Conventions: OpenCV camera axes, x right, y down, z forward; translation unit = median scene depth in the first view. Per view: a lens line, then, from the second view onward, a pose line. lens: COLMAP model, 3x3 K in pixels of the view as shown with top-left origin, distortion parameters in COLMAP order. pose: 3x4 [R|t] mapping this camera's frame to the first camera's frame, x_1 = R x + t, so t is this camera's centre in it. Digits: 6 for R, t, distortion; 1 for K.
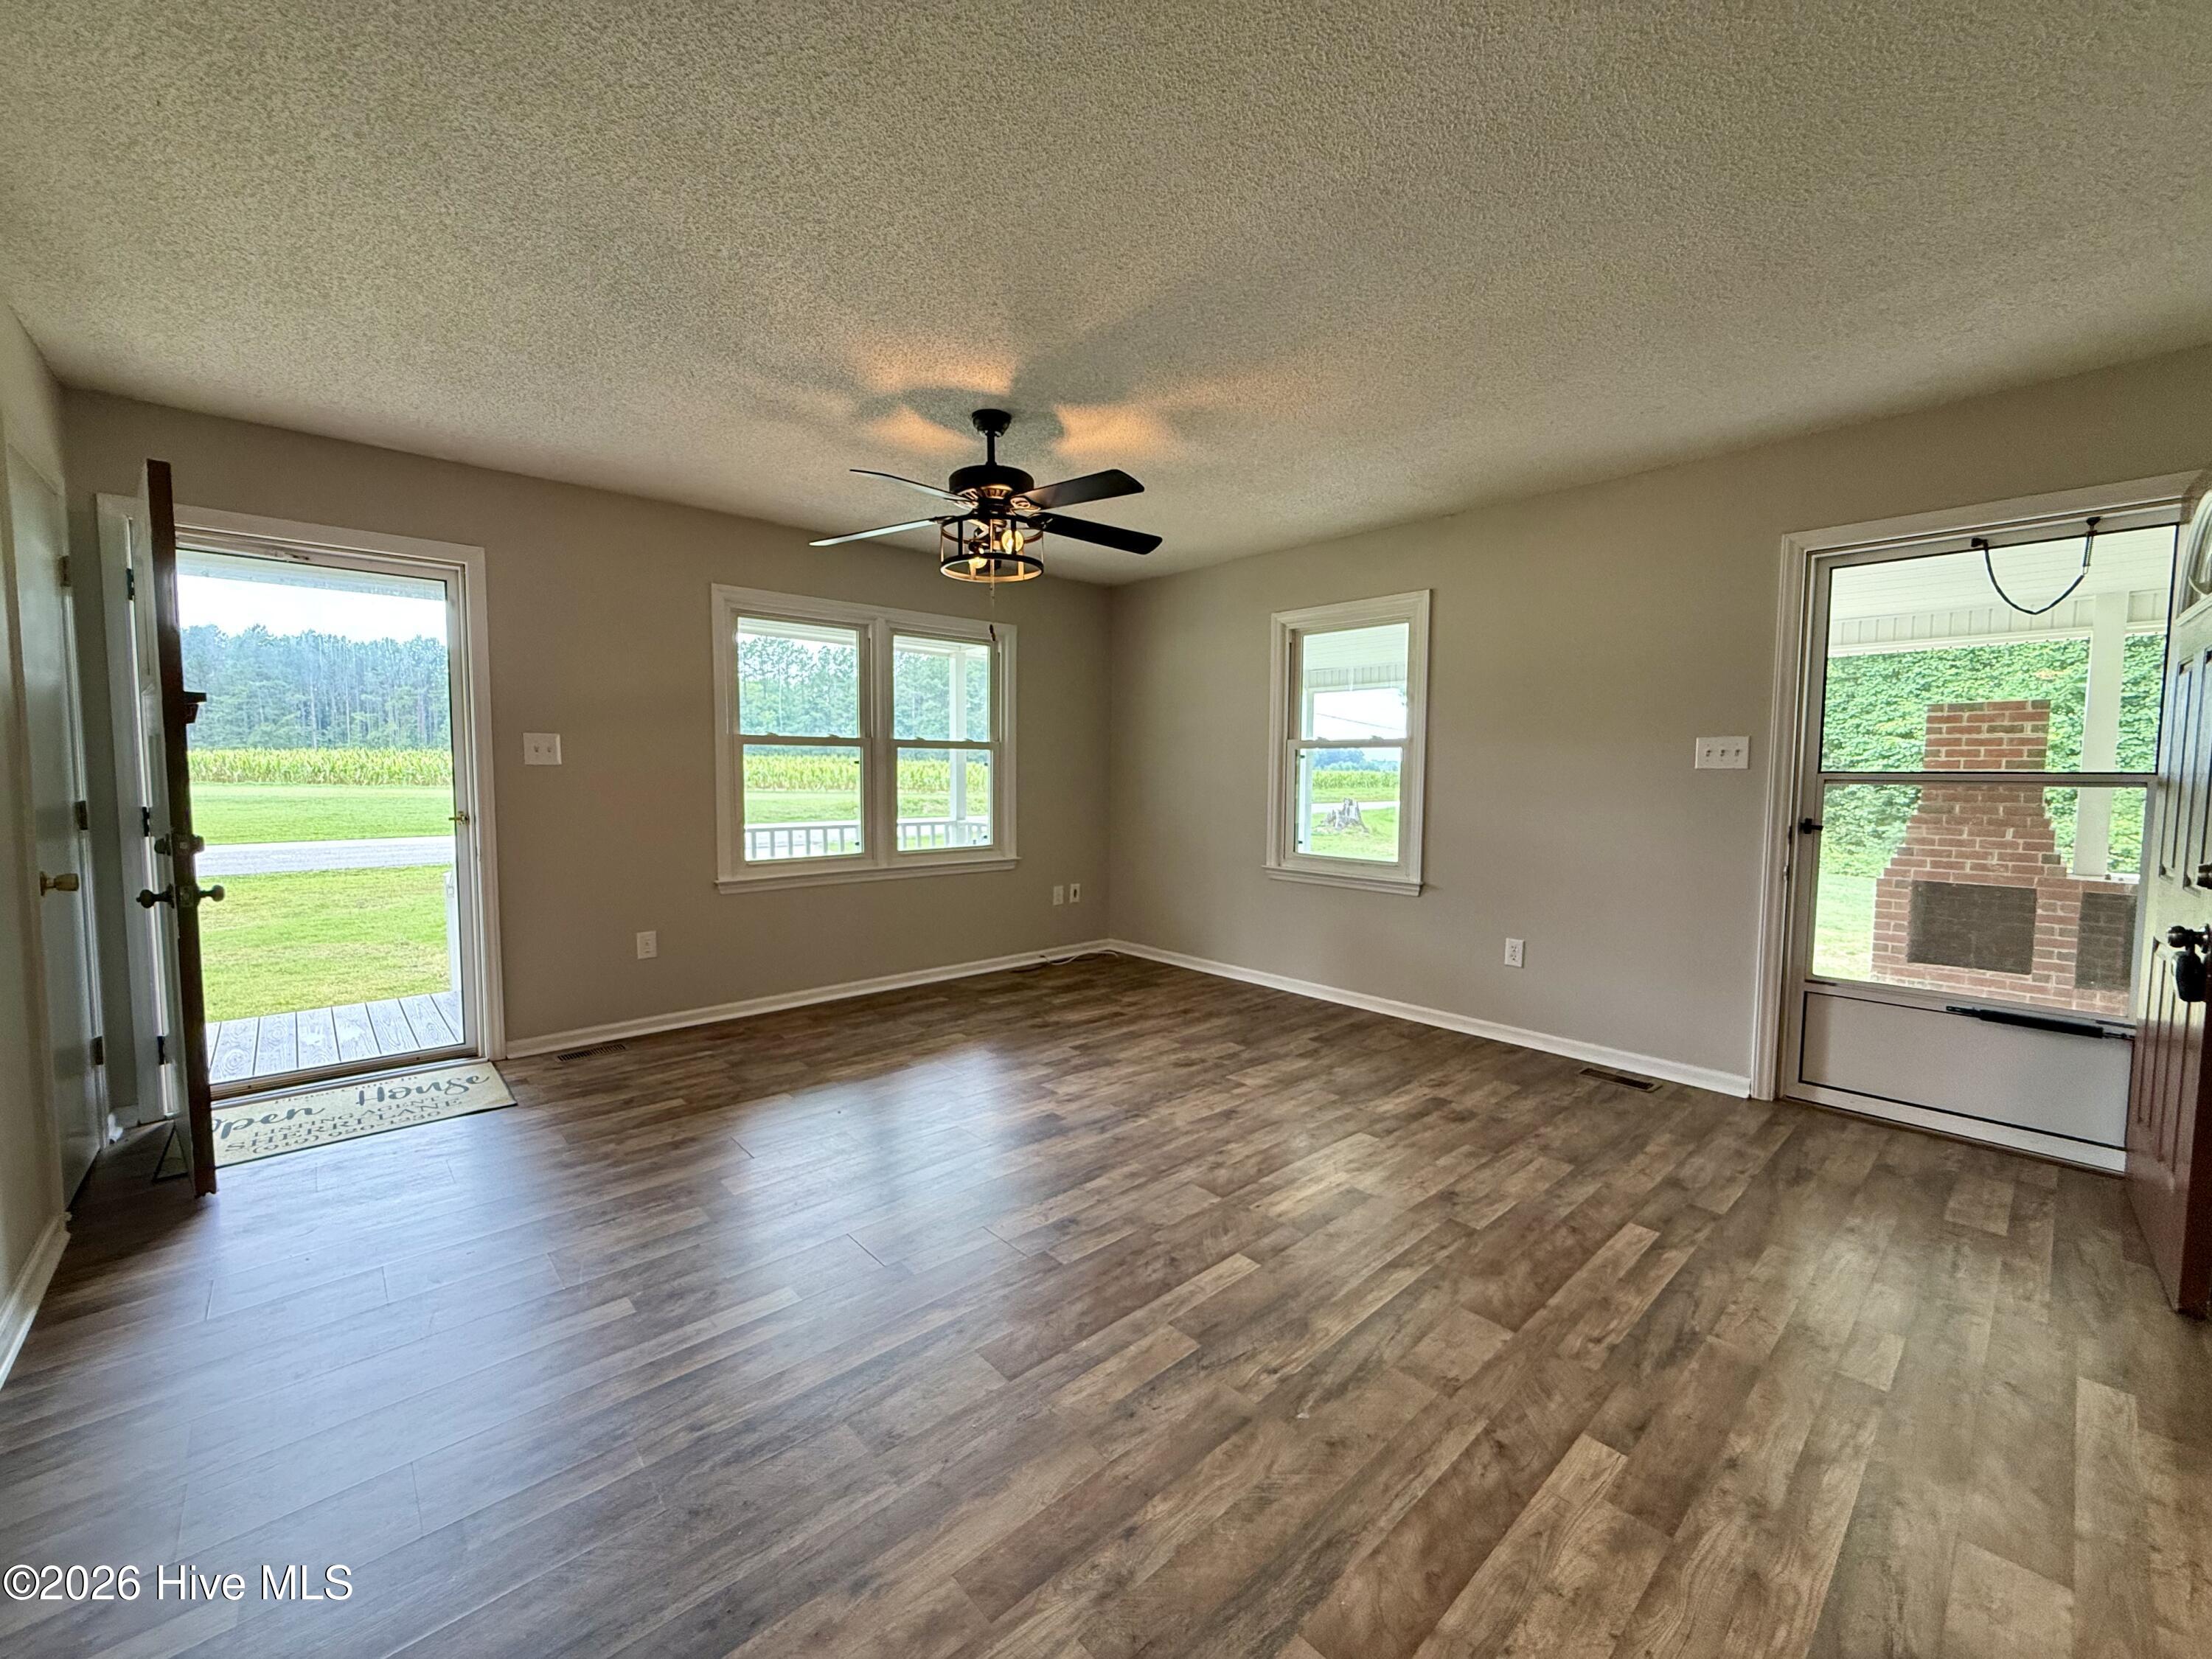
lens RADIAL K [[879.2, 0, 1099.0], [0, 879.2, 829.2], [0, 0, 1]] dist [-0.000214, 0.000199]
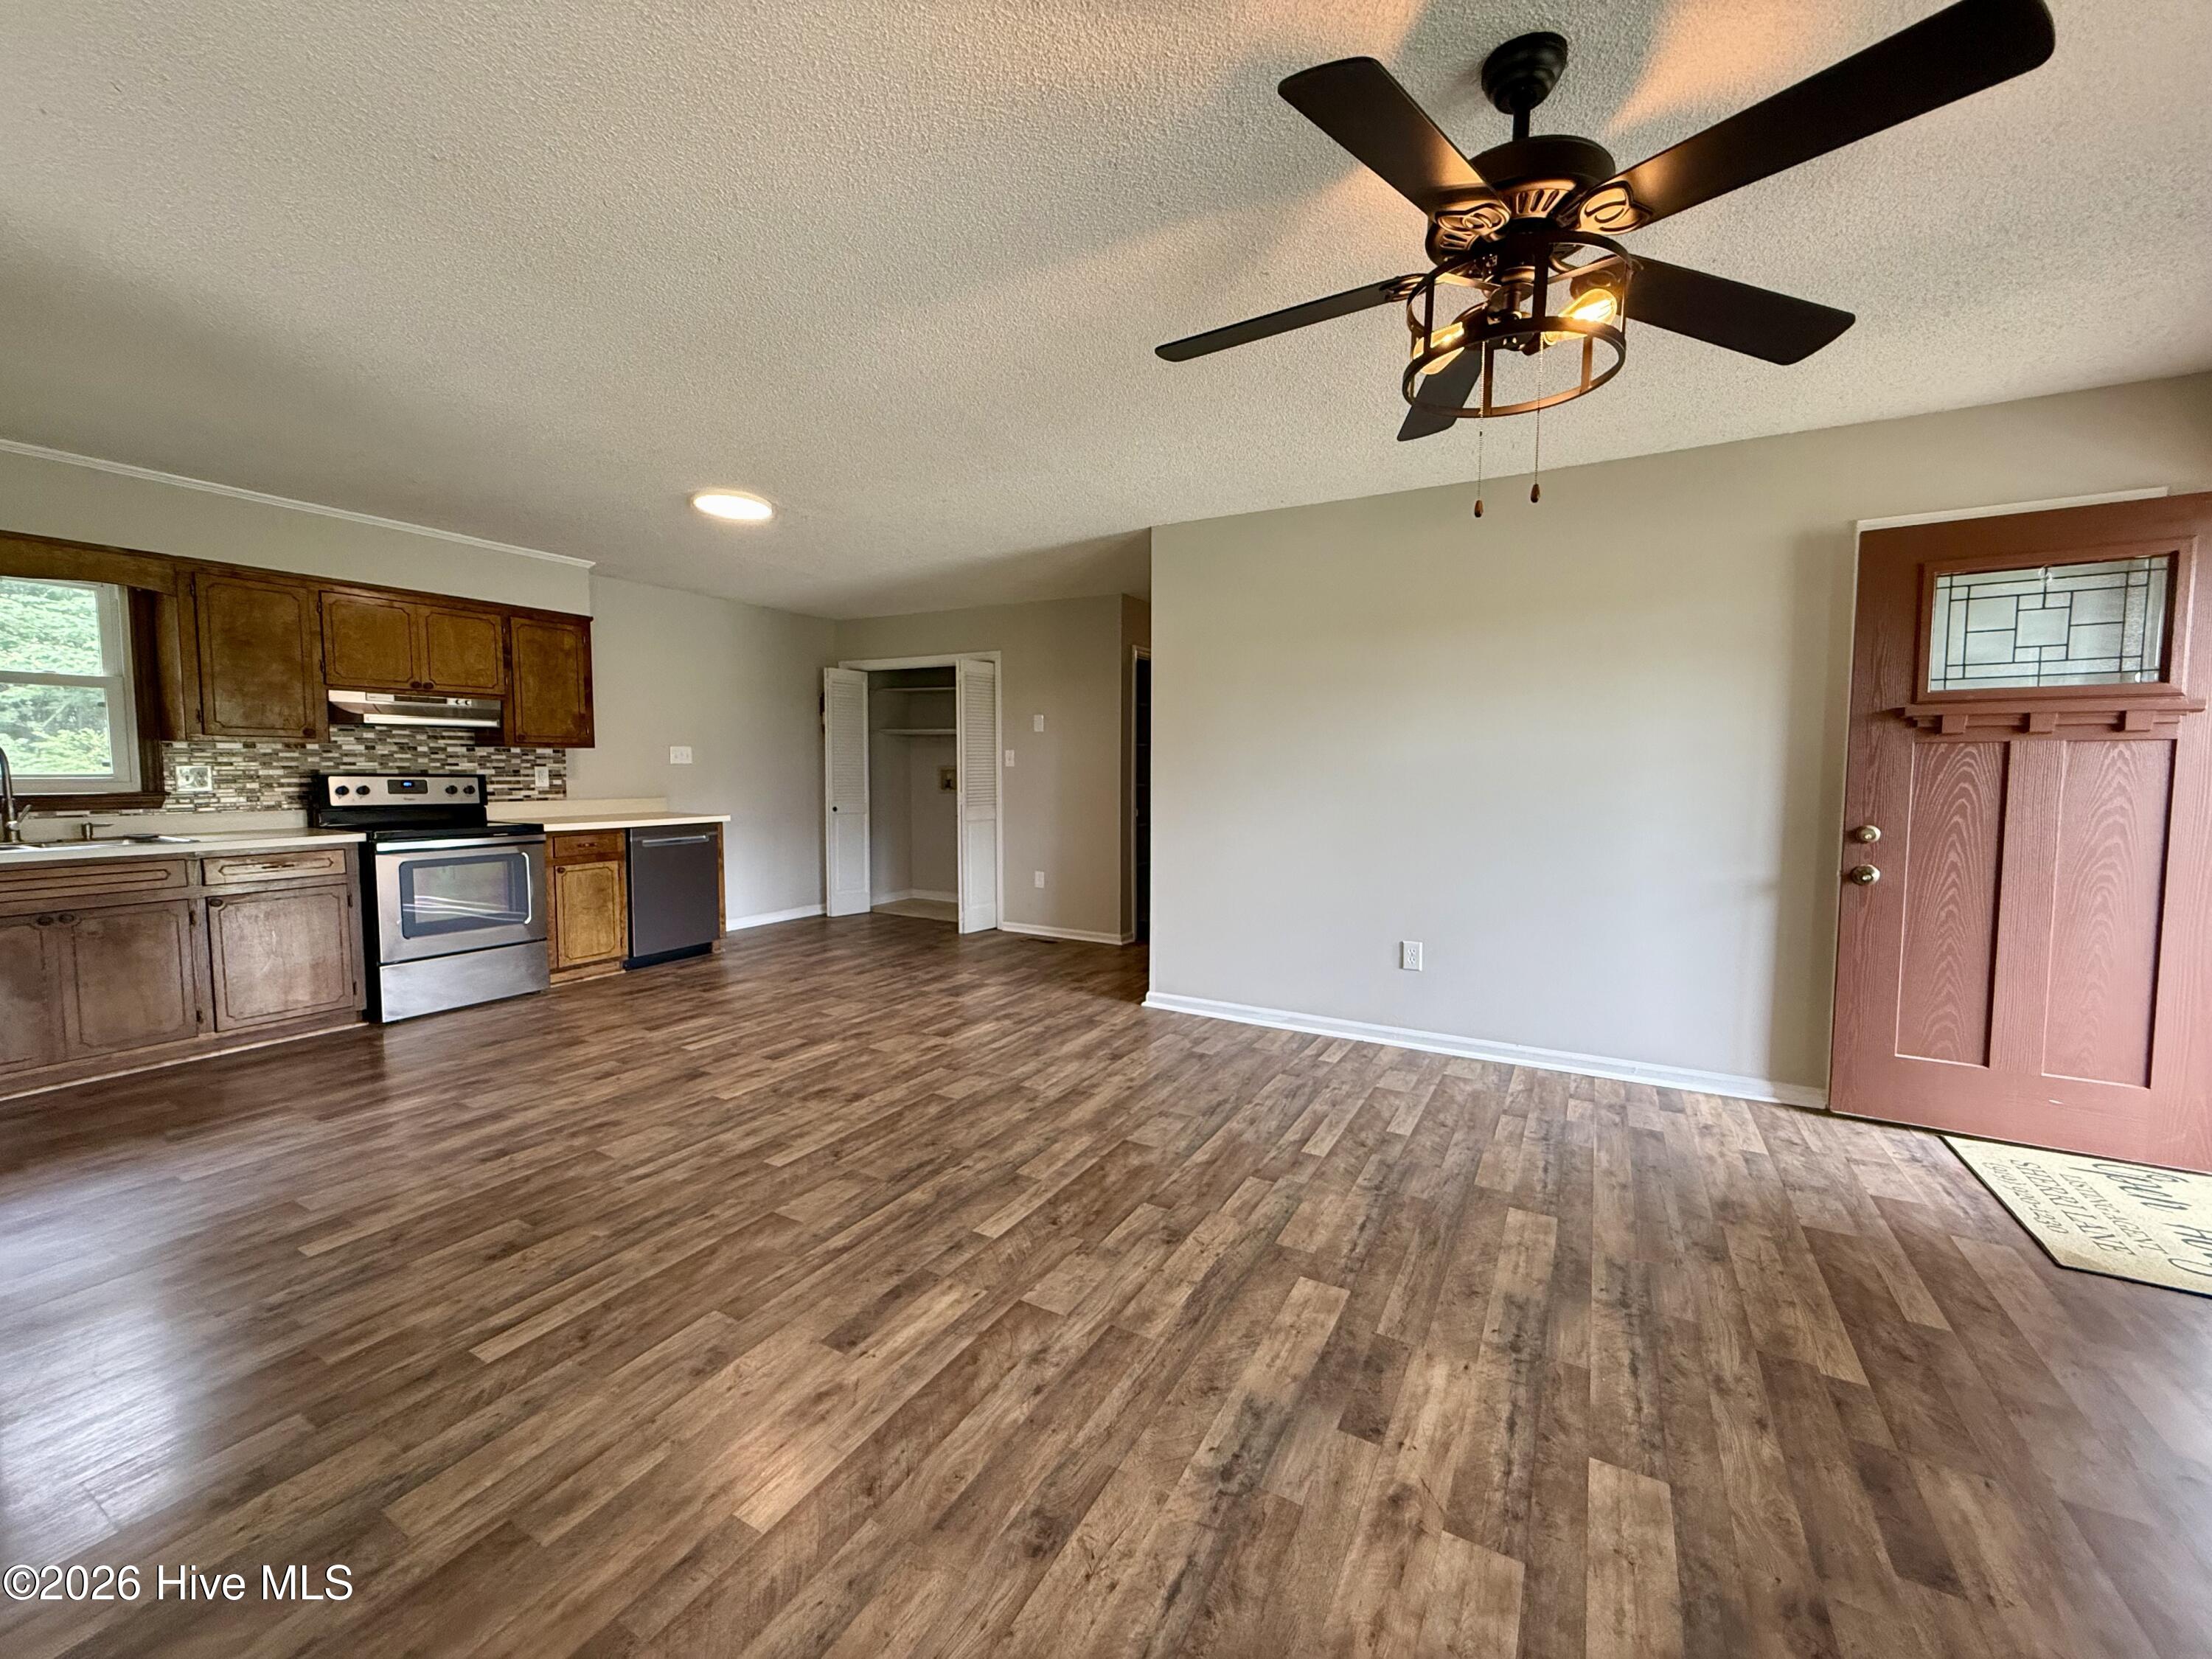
lens RADIAL K [[879.2, 0, 1099.0], [0, 879.2, 829.2], [0, 0, 1]] dist [-0.000214, 0.000199]
pose [[-0.948138, 0.014594, -0.317523, 0.218491], [-0.028917, 0.990842, 0.131890, -0.078029], [0.316540, 0.134232, -0.939034, 1.170049]]
